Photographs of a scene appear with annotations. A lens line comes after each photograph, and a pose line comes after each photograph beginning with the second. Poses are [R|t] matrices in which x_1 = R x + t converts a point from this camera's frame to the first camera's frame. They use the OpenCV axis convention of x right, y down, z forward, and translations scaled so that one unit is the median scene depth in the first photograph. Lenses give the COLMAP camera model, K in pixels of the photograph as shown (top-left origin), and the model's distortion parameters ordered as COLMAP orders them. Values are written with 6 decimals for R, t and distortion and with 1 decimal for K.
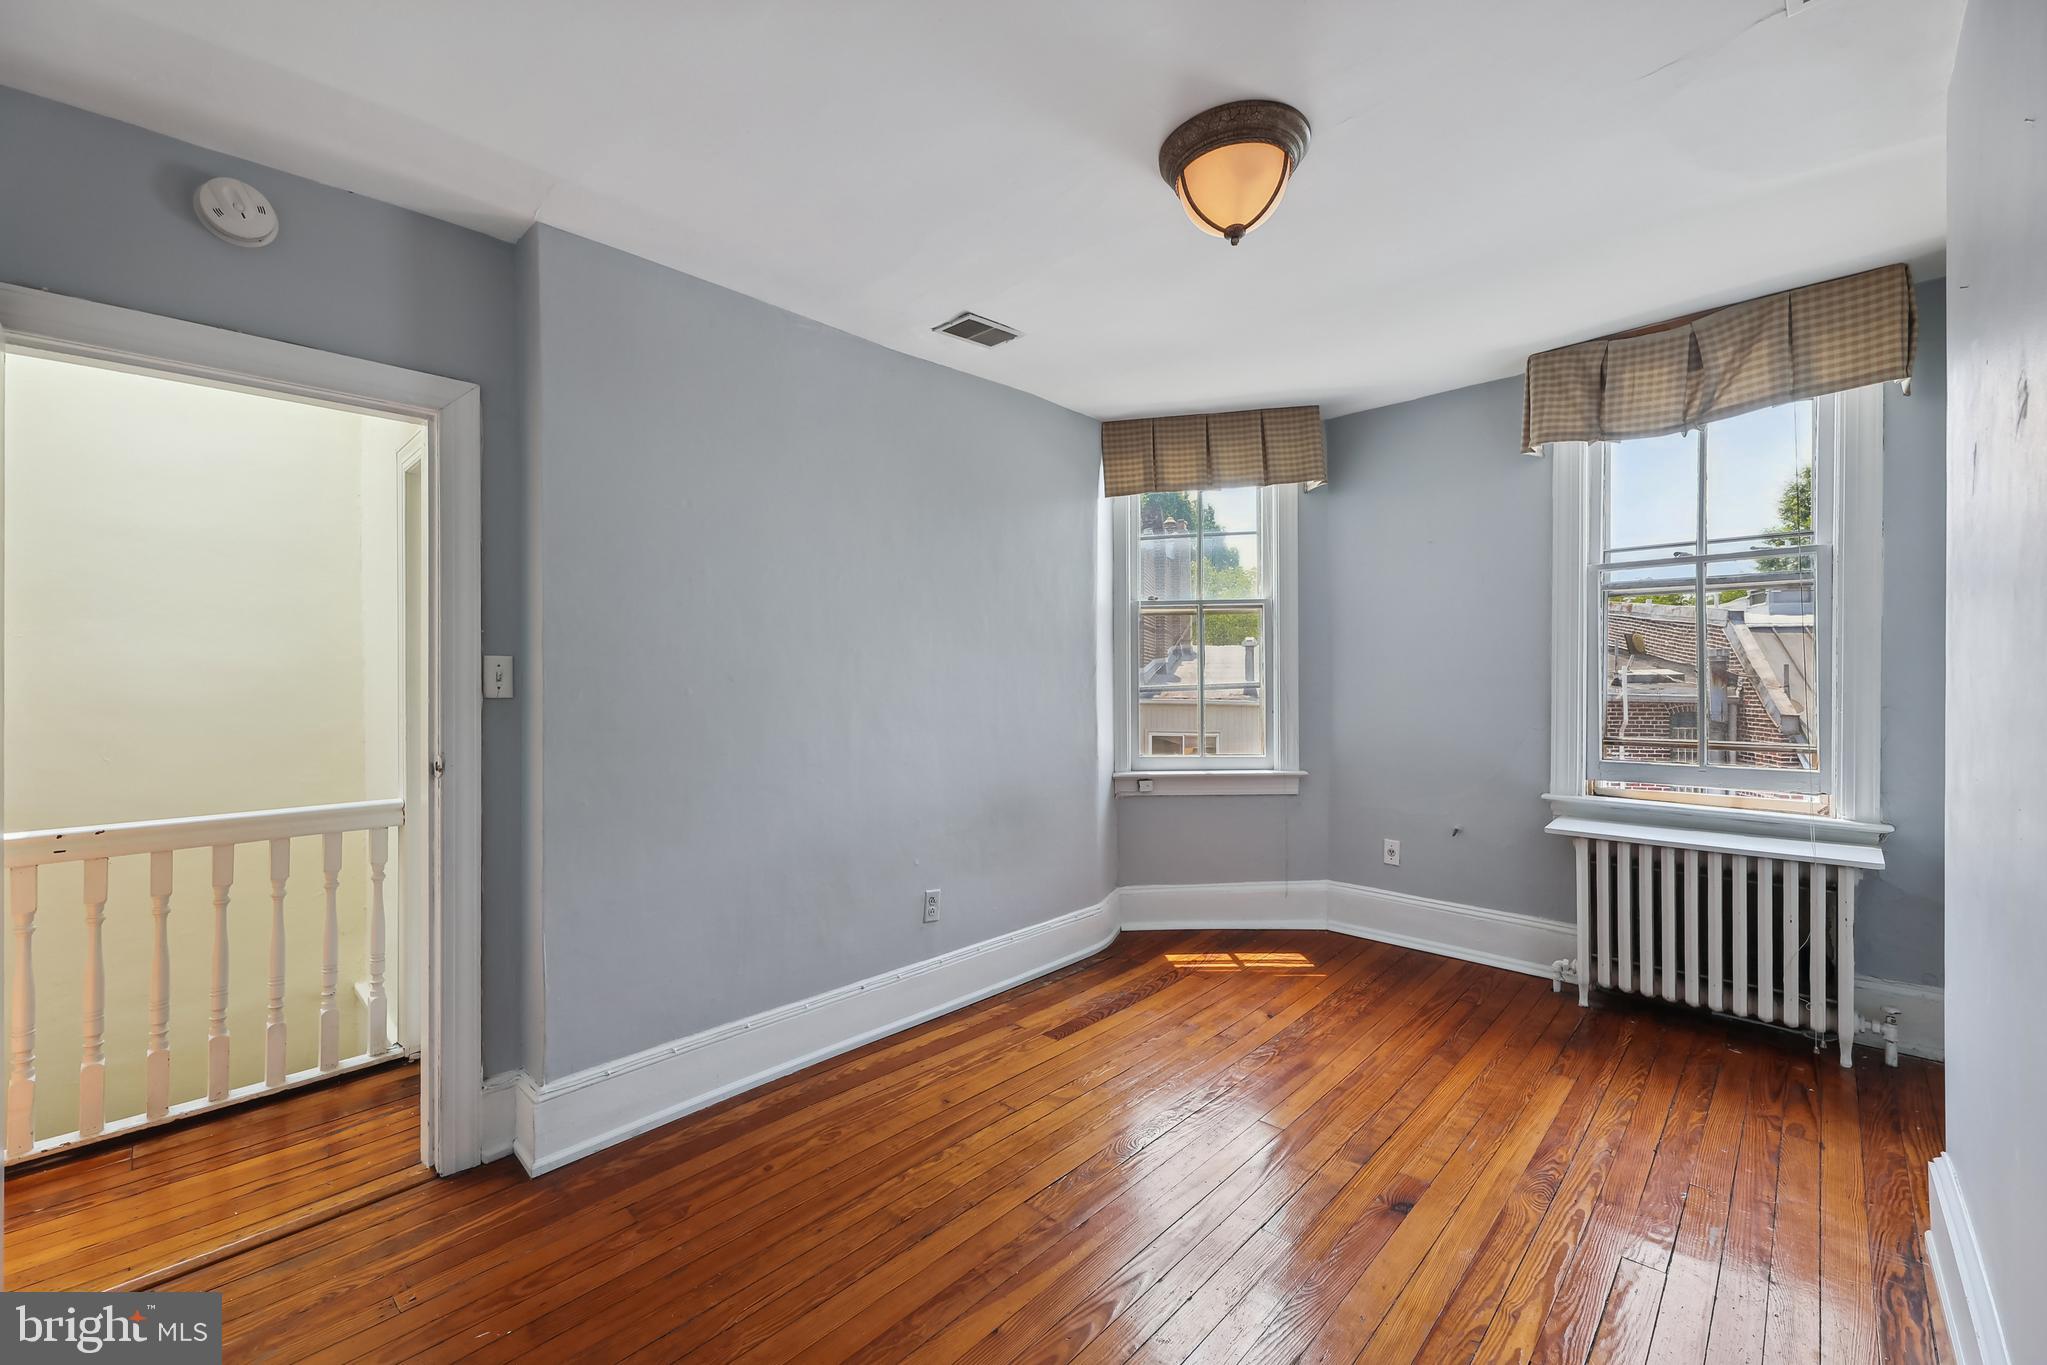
lens RADIAL K [[821.7, 0, 1025.0], [0, 821.7, 675.9], [0, 0, 1]] dist [-0.002243, -0.001150]
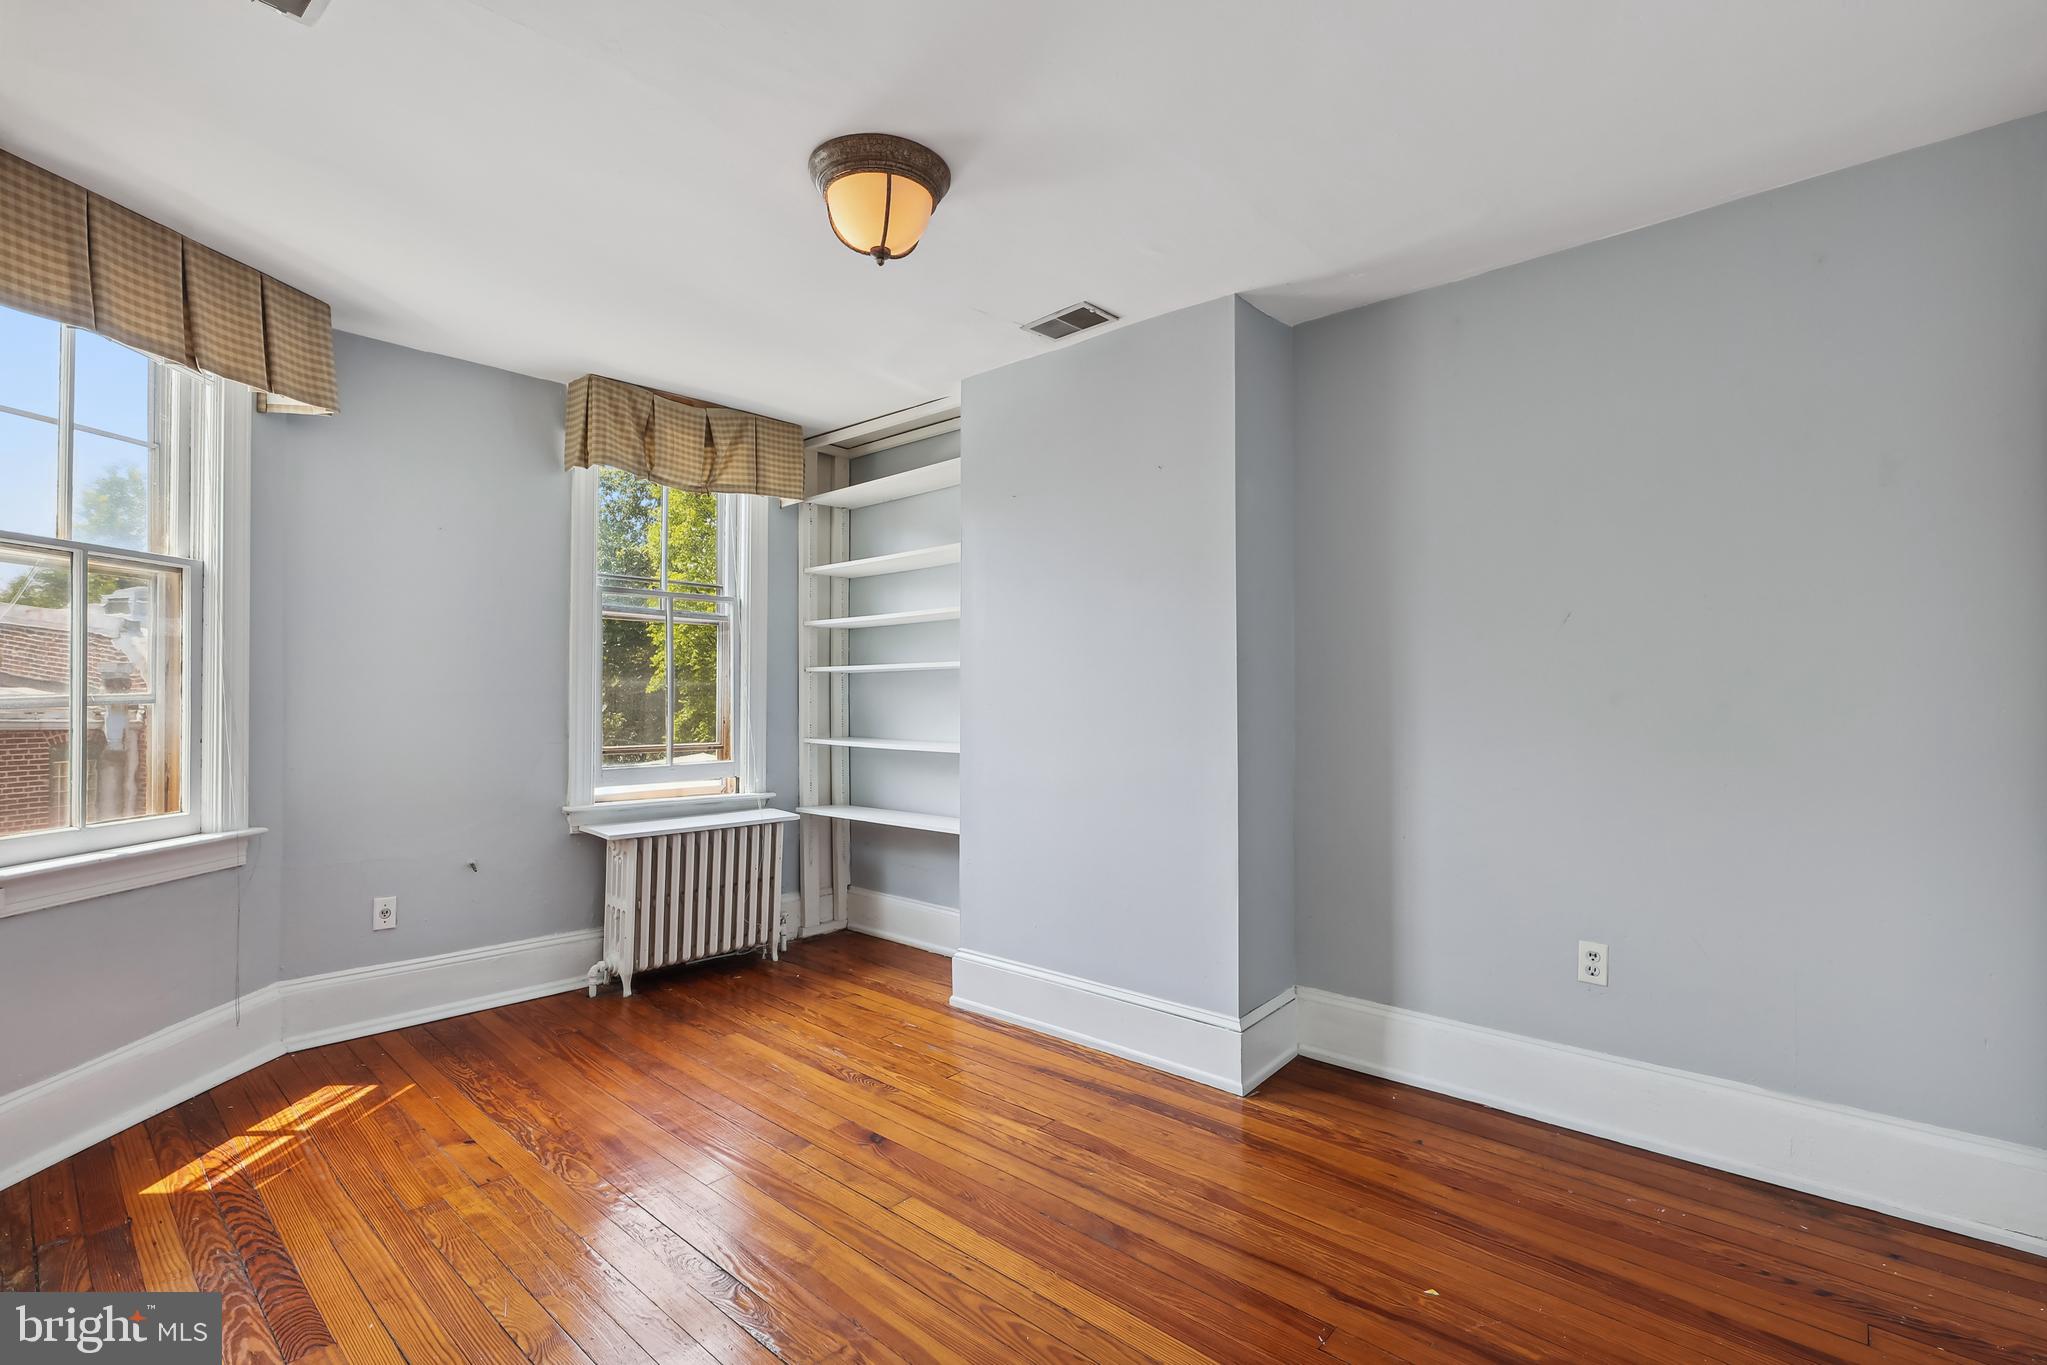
lens RADIAL K [[899.2, 0, 1027.4], [0, 899.2, 682.0], [0, 0, 1]] dist [-0.000327, -0.000297]
pose [[-0.022817, 0.022479, 0.999487, -0.535215], [-0.003997, 0.999737, -0.022575, 0.014833], [-0.999732, -0.004510, -0.022721, 0.516002]]
